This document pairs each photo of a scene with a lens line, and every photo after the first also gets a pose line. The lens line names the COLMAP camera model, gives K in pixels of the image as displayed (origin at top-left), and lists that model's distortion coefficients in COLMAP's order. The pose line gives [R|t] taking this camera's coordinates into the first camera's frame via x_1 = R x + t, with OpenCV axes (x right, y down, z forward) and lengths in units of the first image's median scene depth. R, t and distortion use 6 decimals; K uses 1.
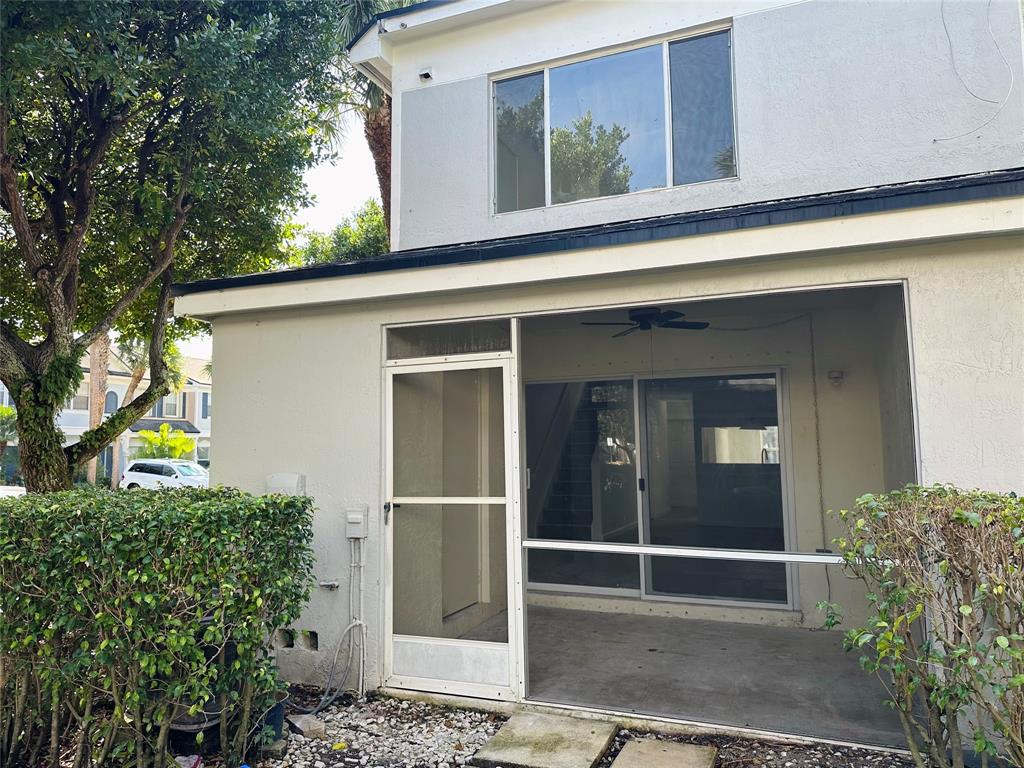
lens RADIAL K [[723.8, 0, 511.5], [0, 723.8, 370.5], [0, 0, 1]] dist [0.151304, -0.197355]
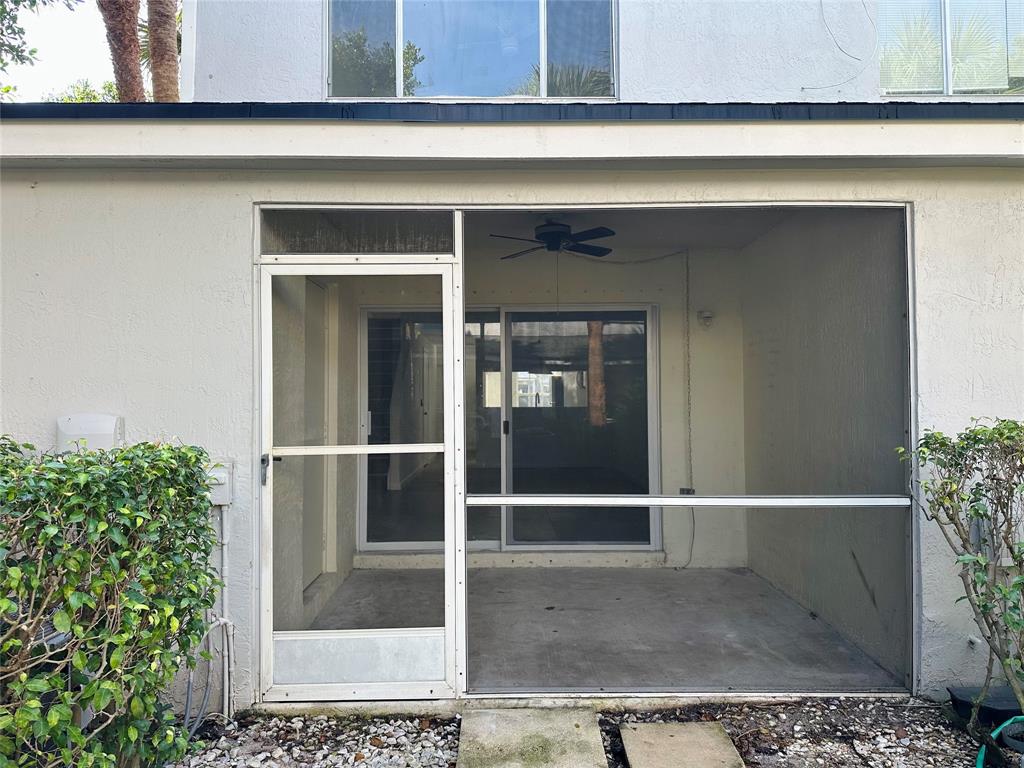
lens RADIAL K [[684.6, 0, 467.1], [0, 684.6, 375.3], [0, 0, 1]] dist [0.127989, -0.167595]
pose [[0.921980, 0.020303, 0.386705, -0.269741], [-0.048224, 0.996871, 0.062638, 0.055231], [-0.384223, -0.076399, 0.920074, 0.326859]]
